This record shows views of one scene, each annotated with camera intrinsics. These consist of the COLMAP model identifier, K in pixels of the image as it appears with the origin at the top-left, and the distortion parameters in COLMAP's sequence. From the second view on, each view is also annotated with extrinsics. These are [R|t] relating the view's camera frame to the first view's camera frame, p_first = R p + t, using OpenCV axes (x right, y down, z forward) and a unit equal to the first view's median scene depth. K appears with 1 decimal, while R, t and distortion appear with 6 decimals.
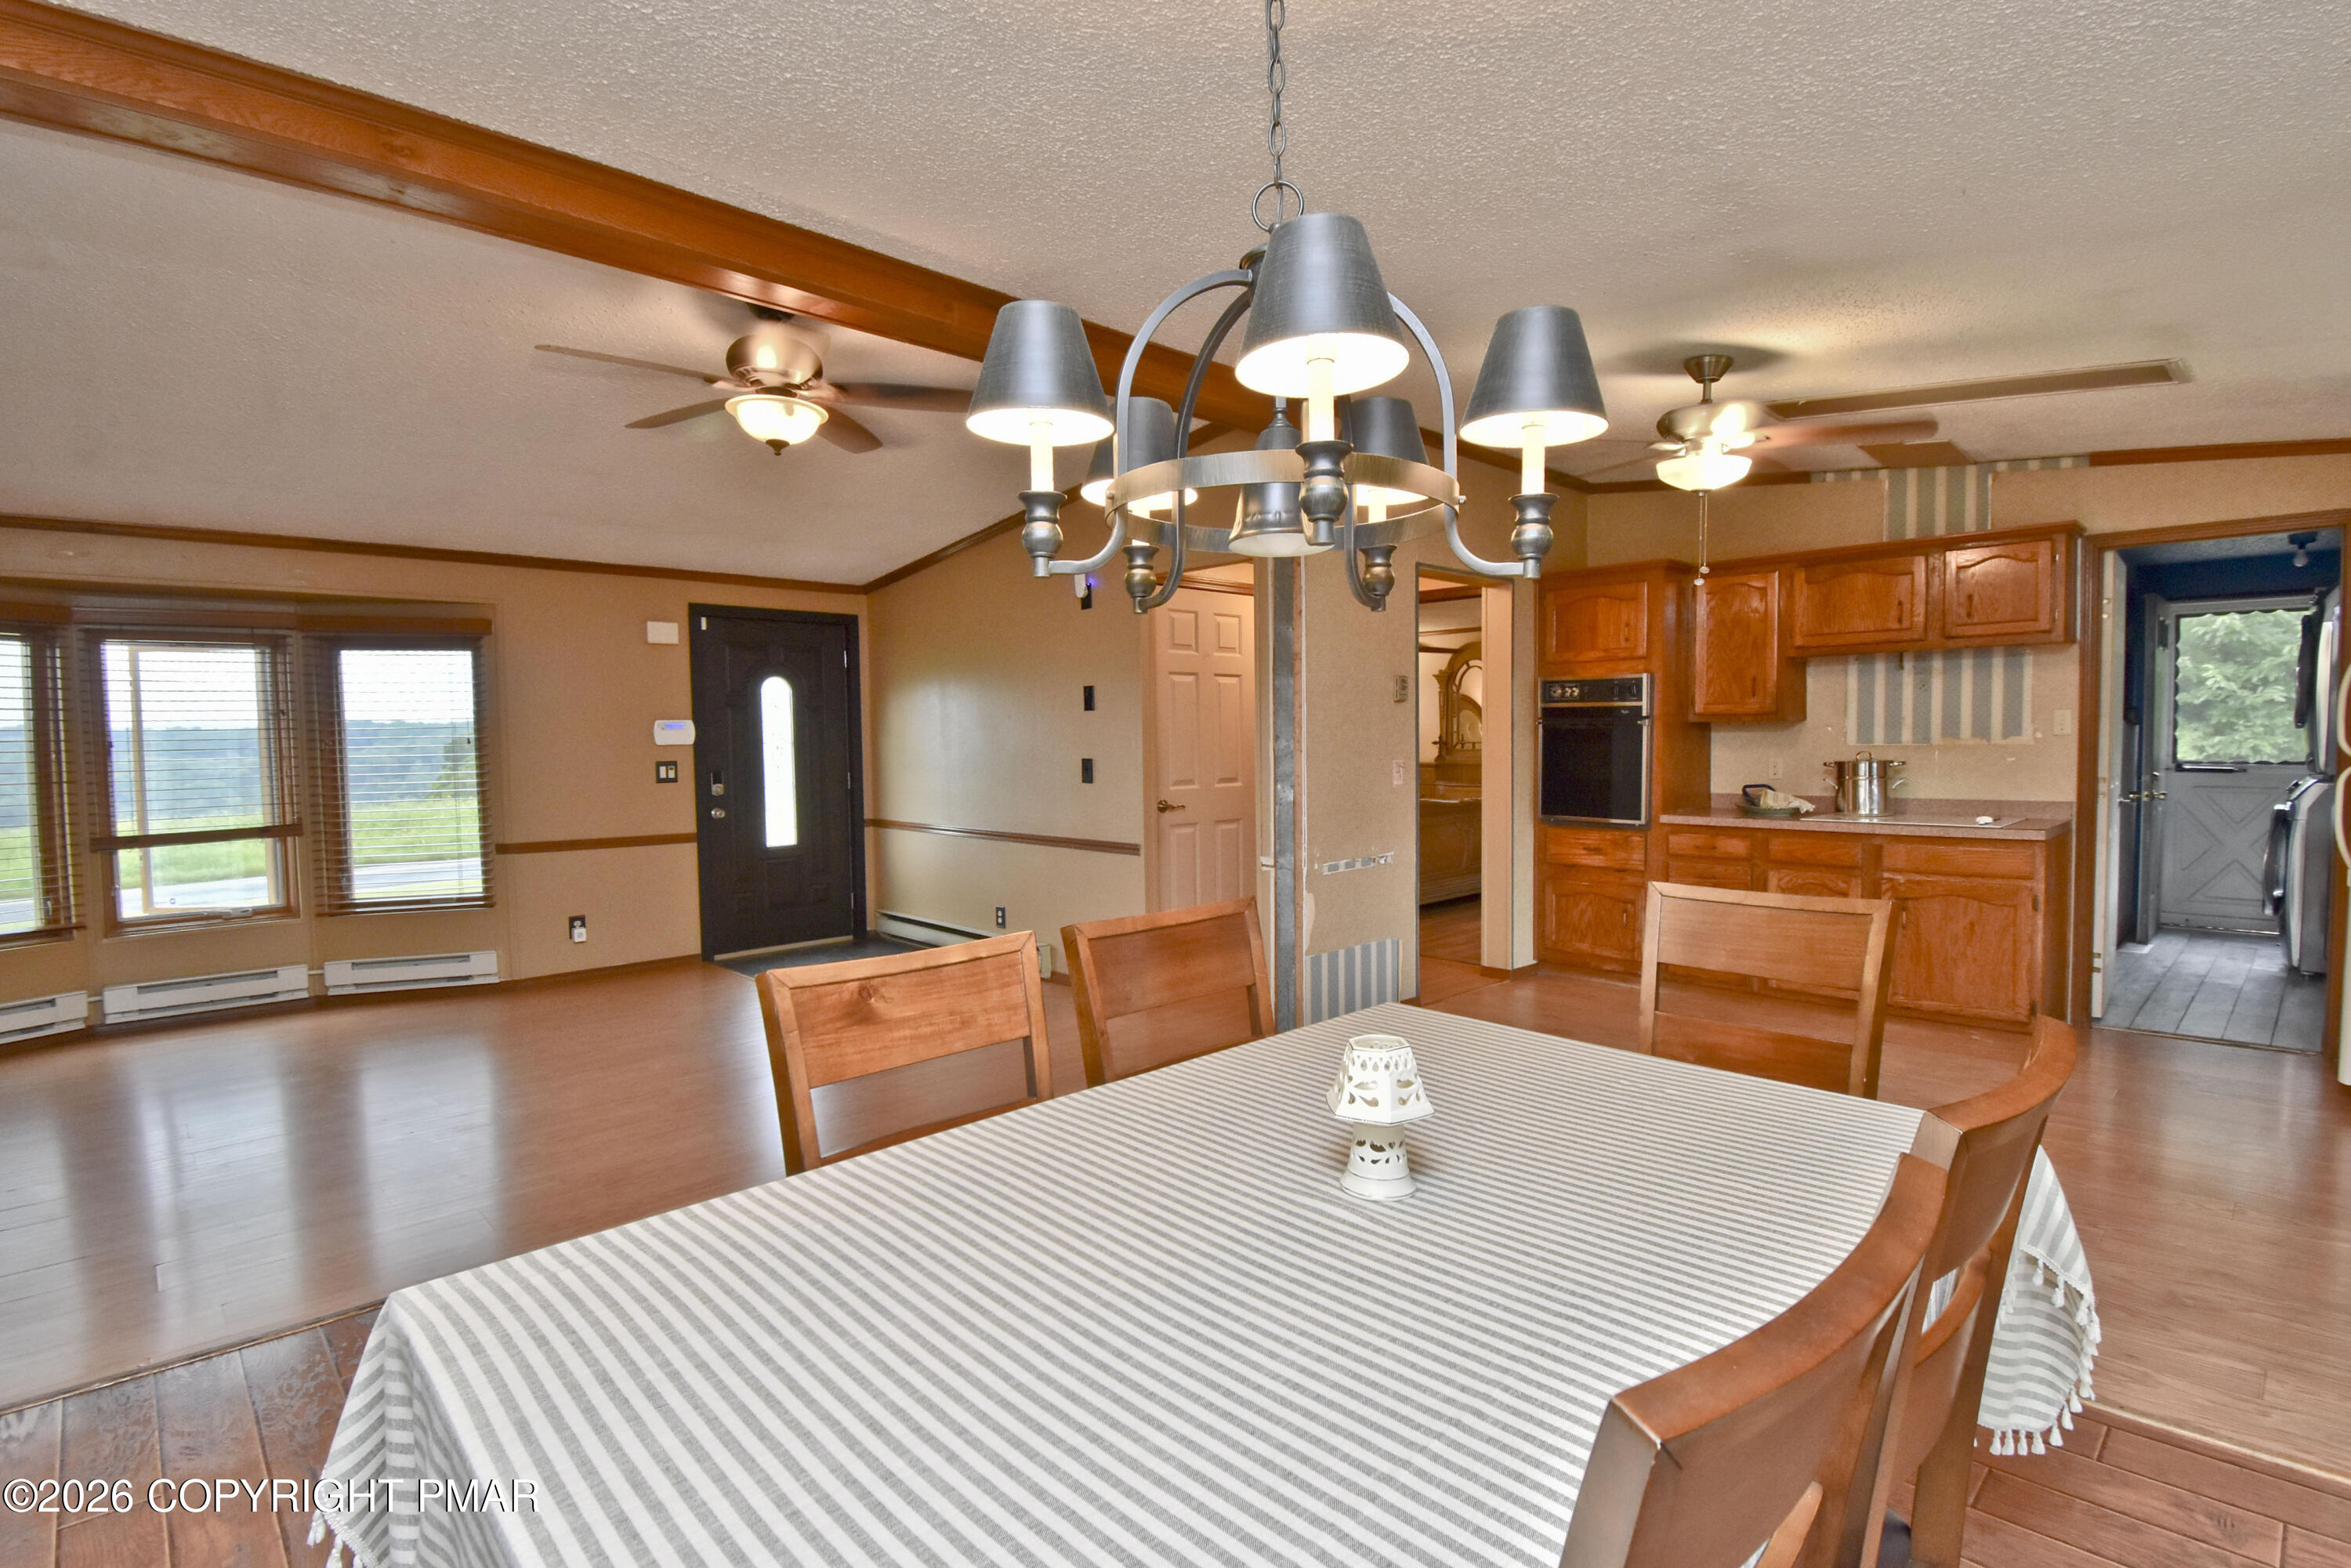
lens RADIAL K [[1107.2, 0, 1202.6], [0, 1107.2, 794.2], [0, 0, 1]] dist [0.016155, -0.022593]
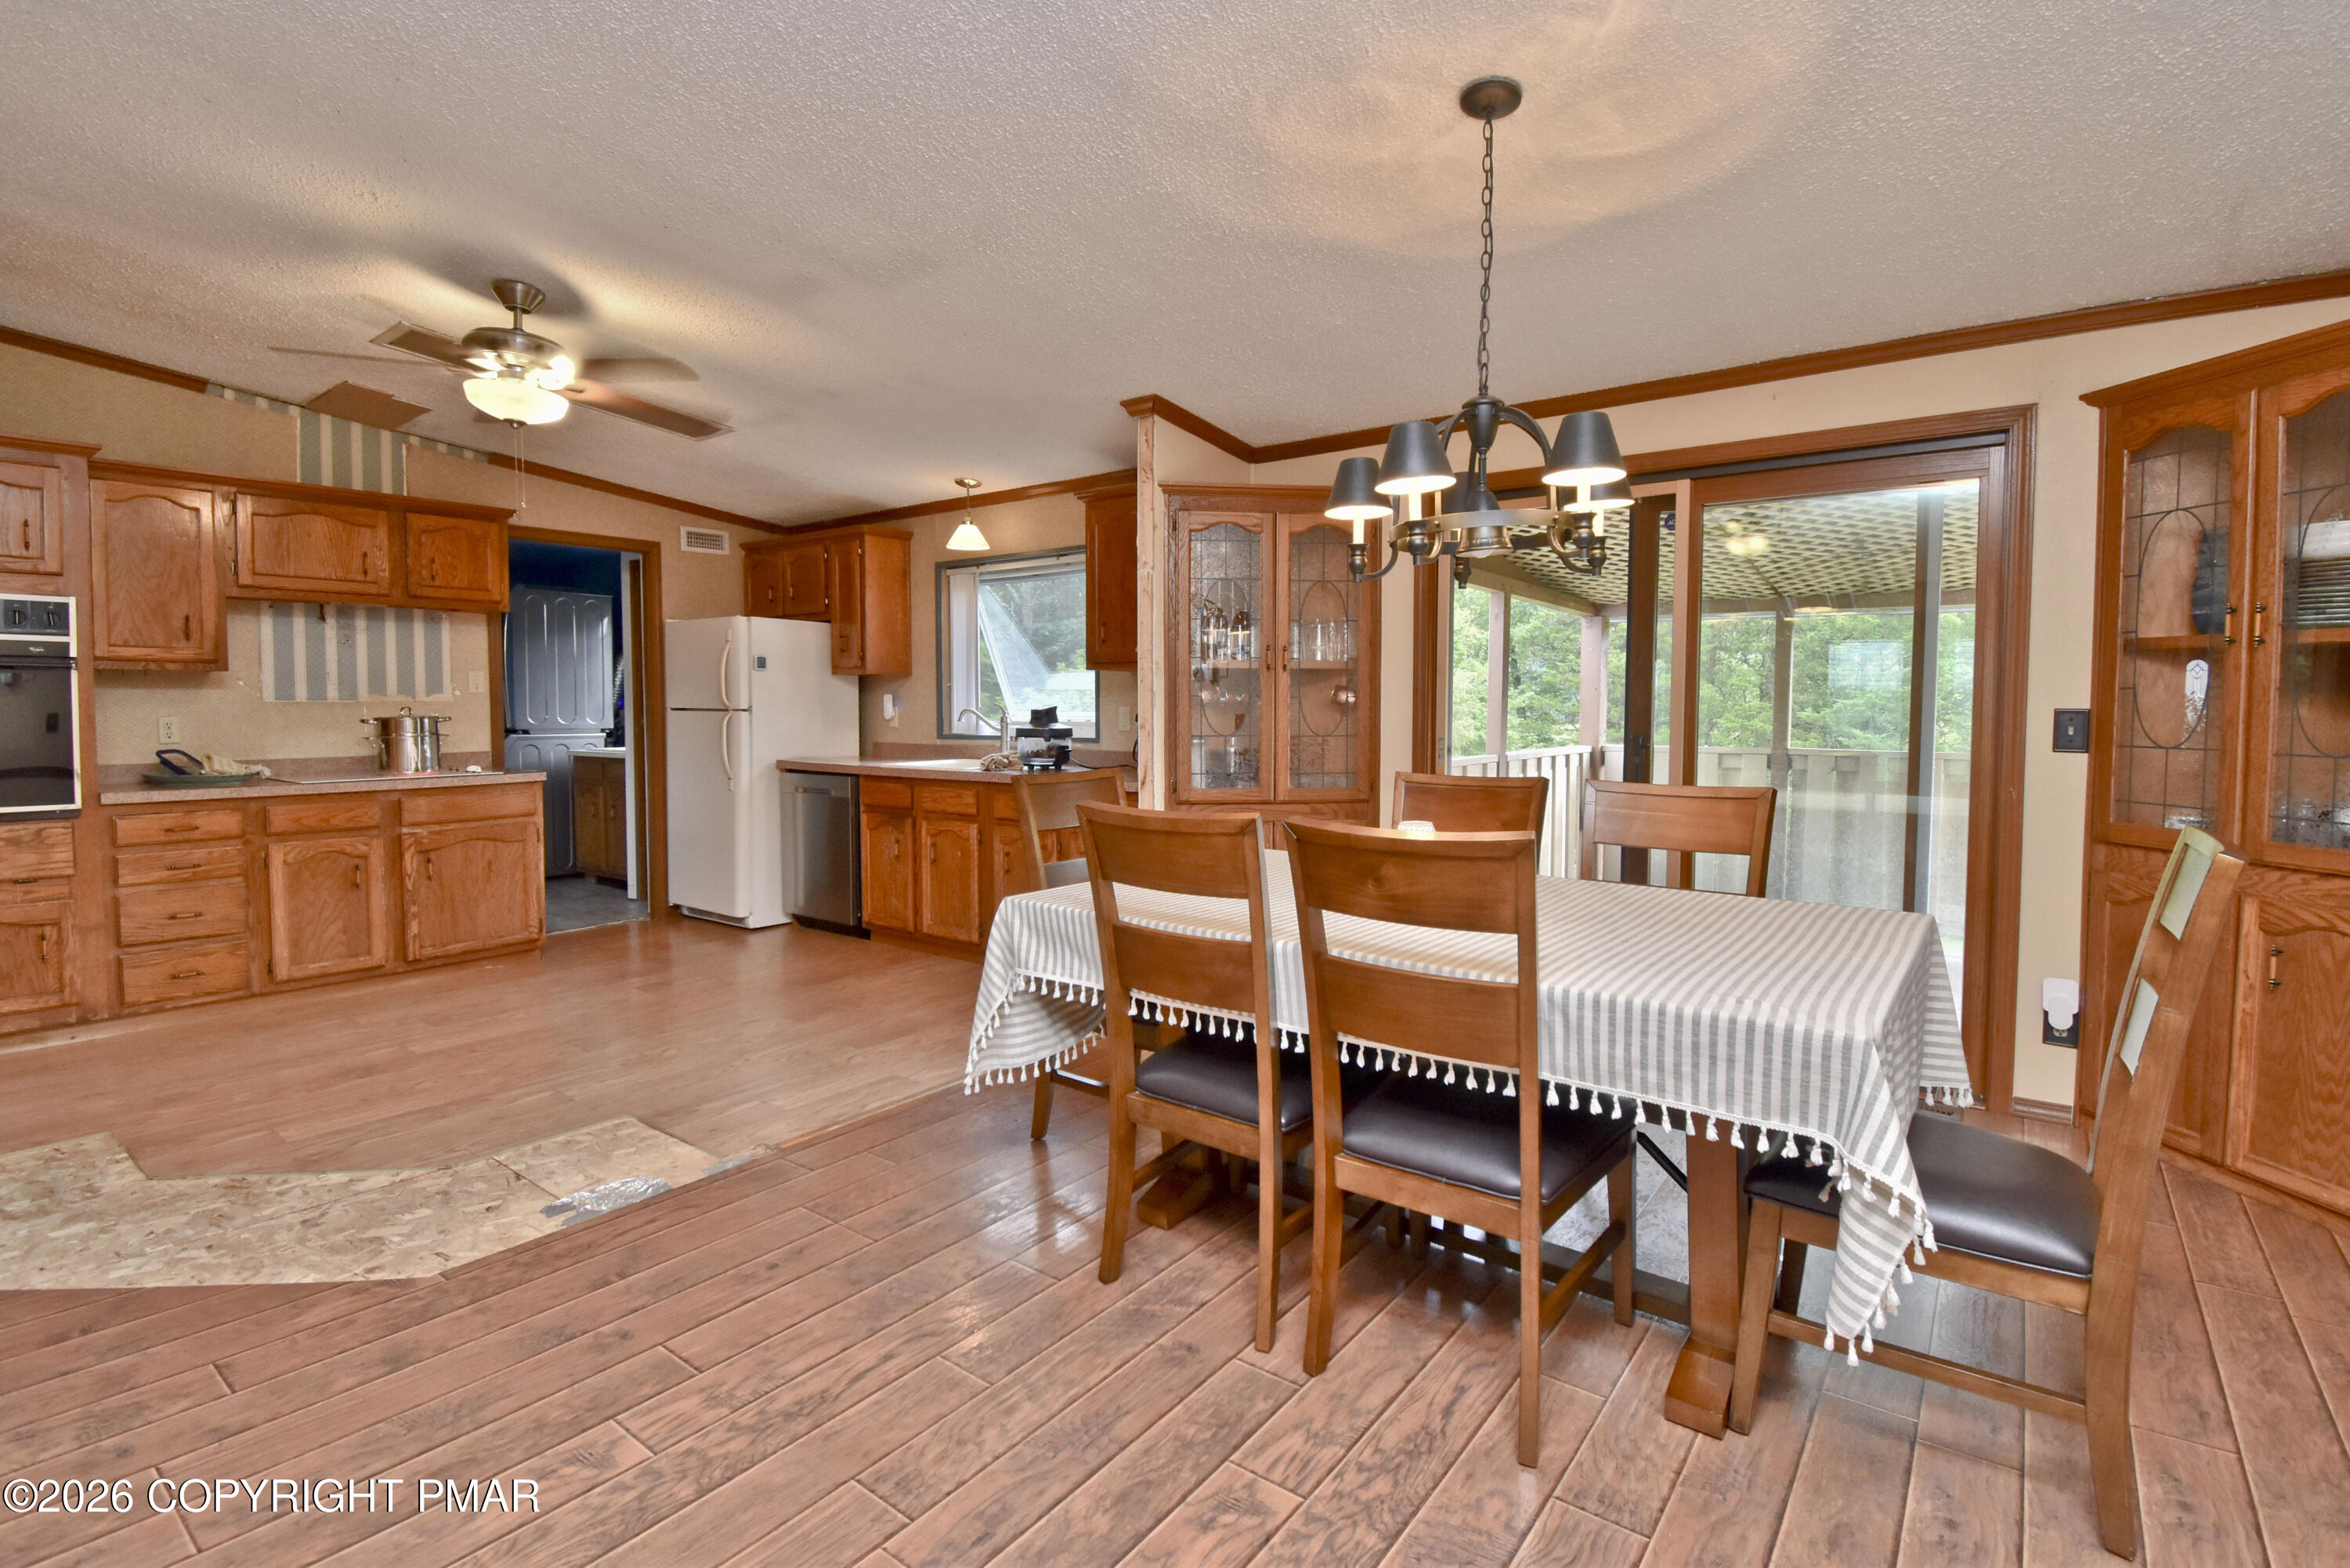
lens RADIAL K [[1095.3, 0, 1171.9], [0, 1095.3, 755.7], [0, 0, 1]] dist [0.021801, -0.026924]
pose [[-0.134862, -0.032316, 0.990337, -0.396954], [0.056488, 0.997592, 0.040246, 0.004907], [-0.989253, 0.061370, -0.132712, 0.400658]]
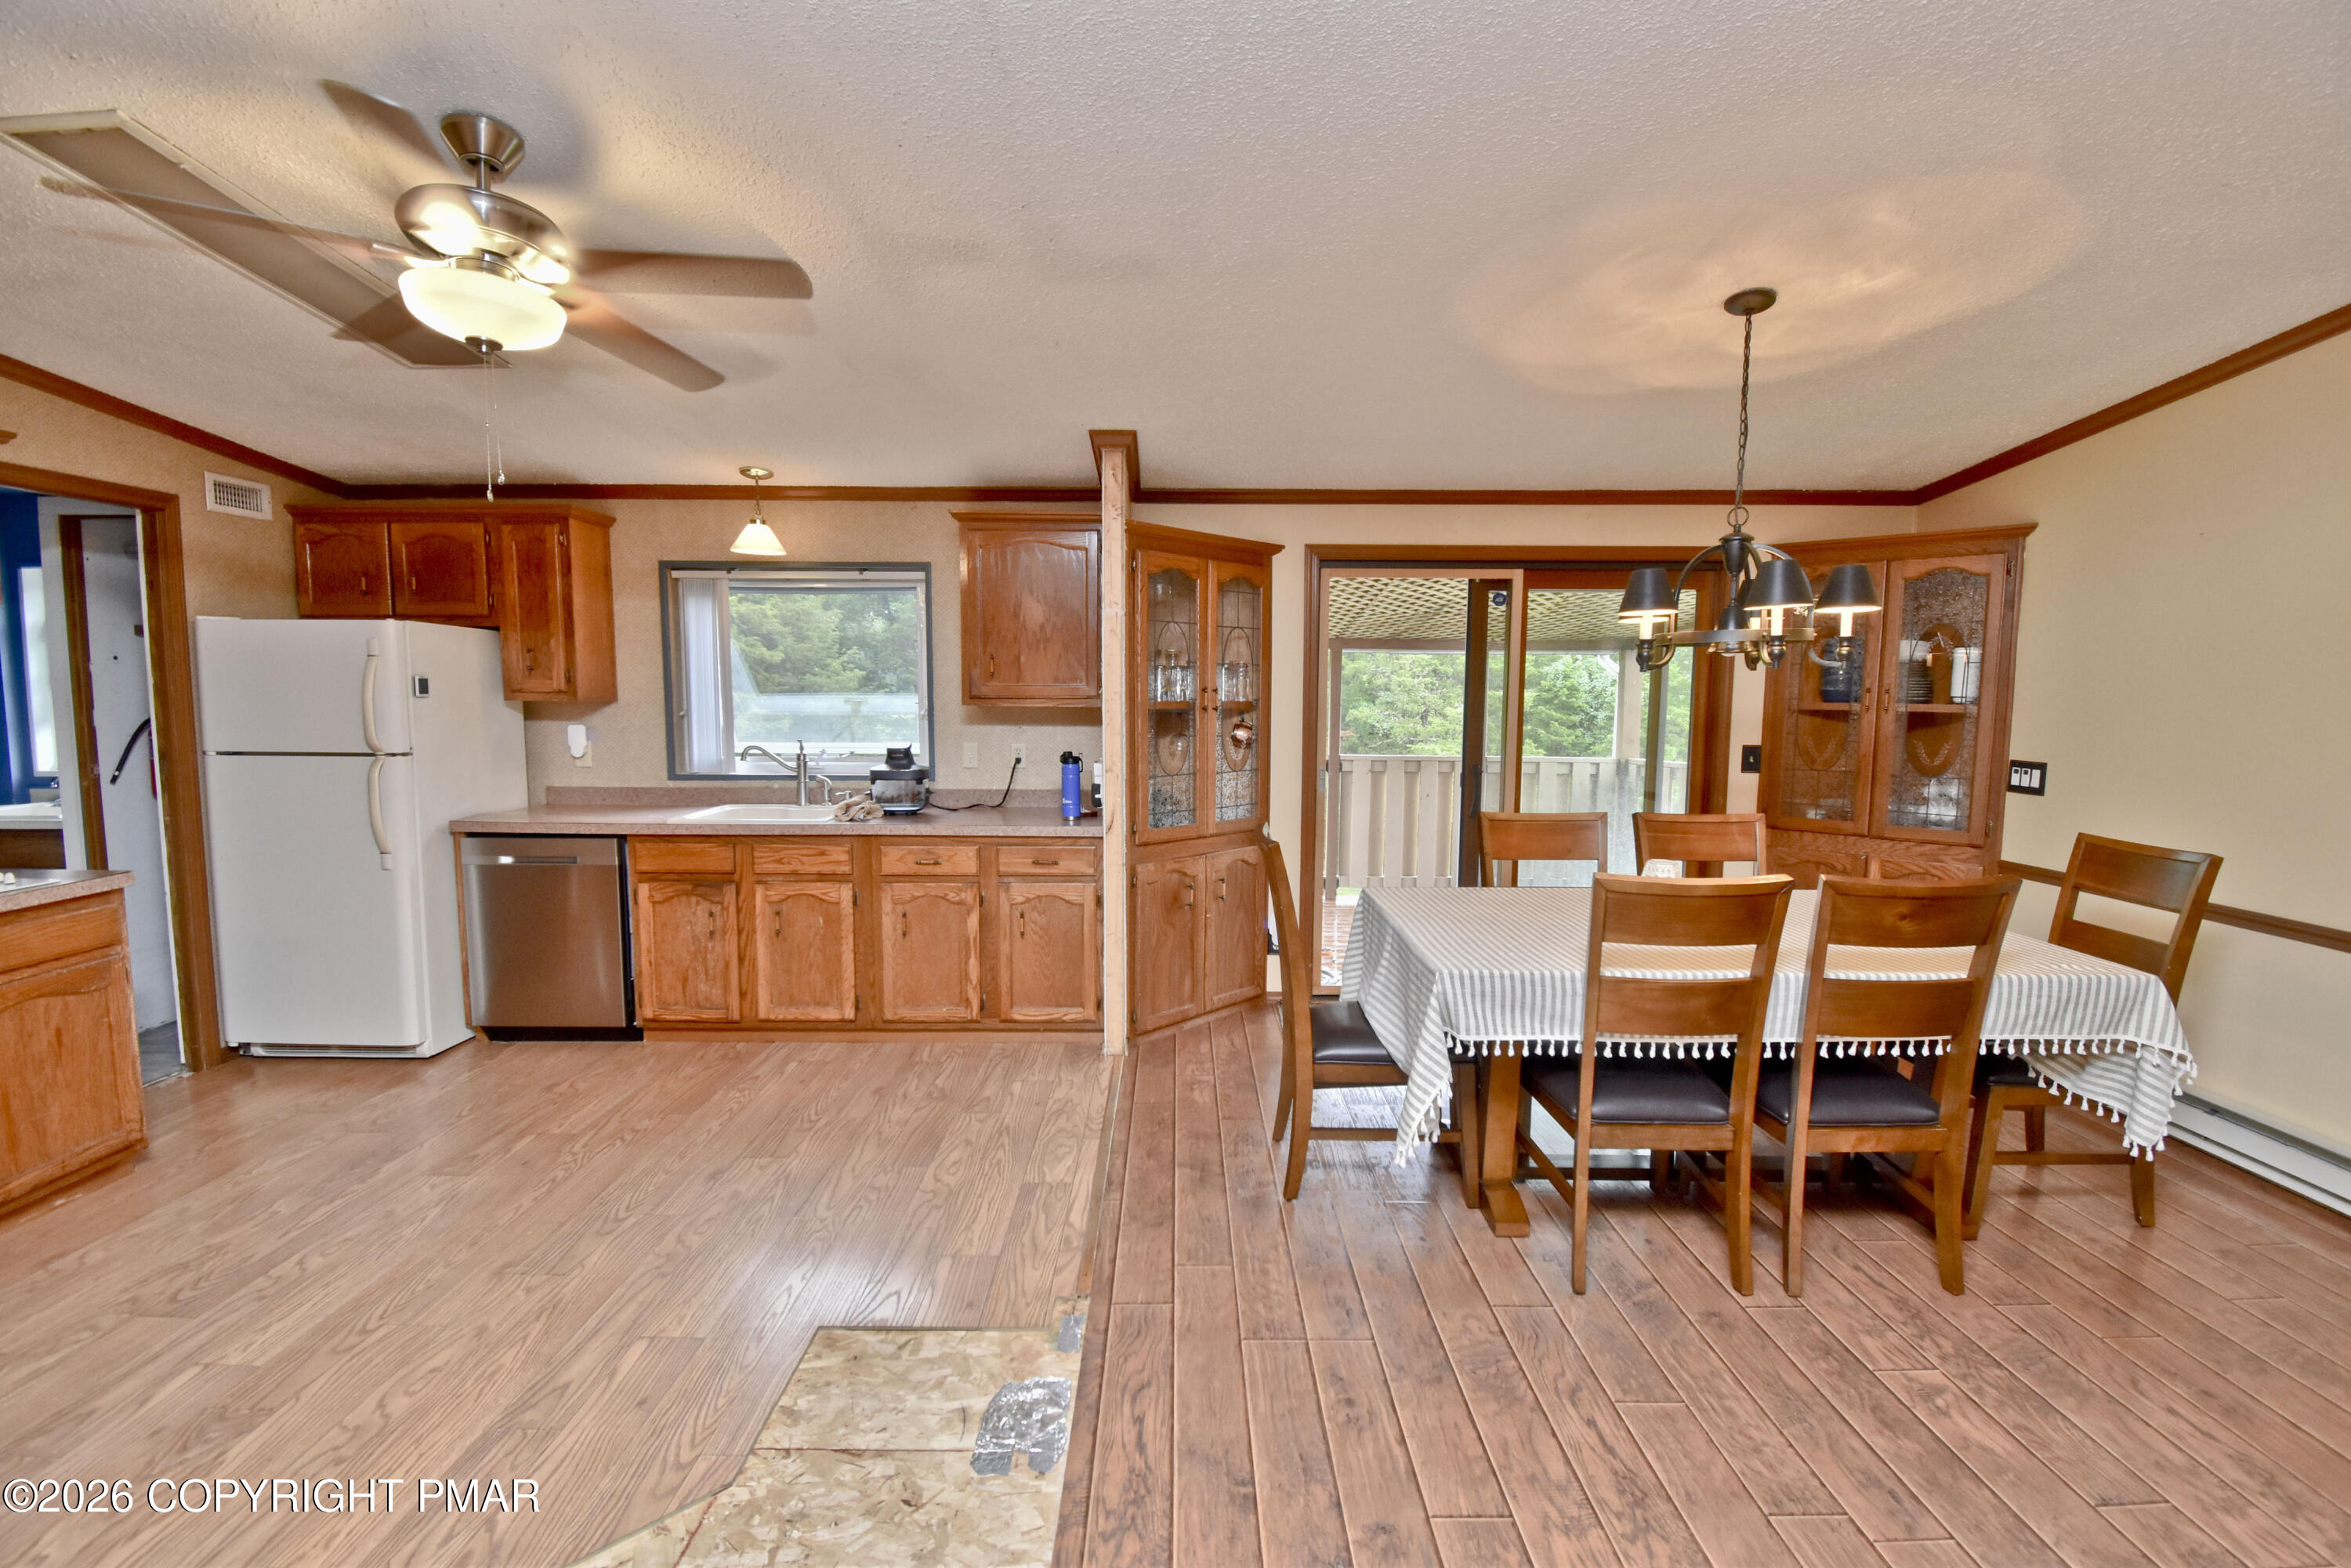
lens RADIAL K [[1050.3, 0, 1173.8], [0, 1050.3, 794.6], [0, 0, 1]] dist [0.019425, -0.023486]
pose [[-0.708070, -0.055840, 0.703931, -0.166715], [0.044976, 0.991278, 0.123874, -0.058226], [-0.704709, 0.119372, -0.699383, 0.804731]]
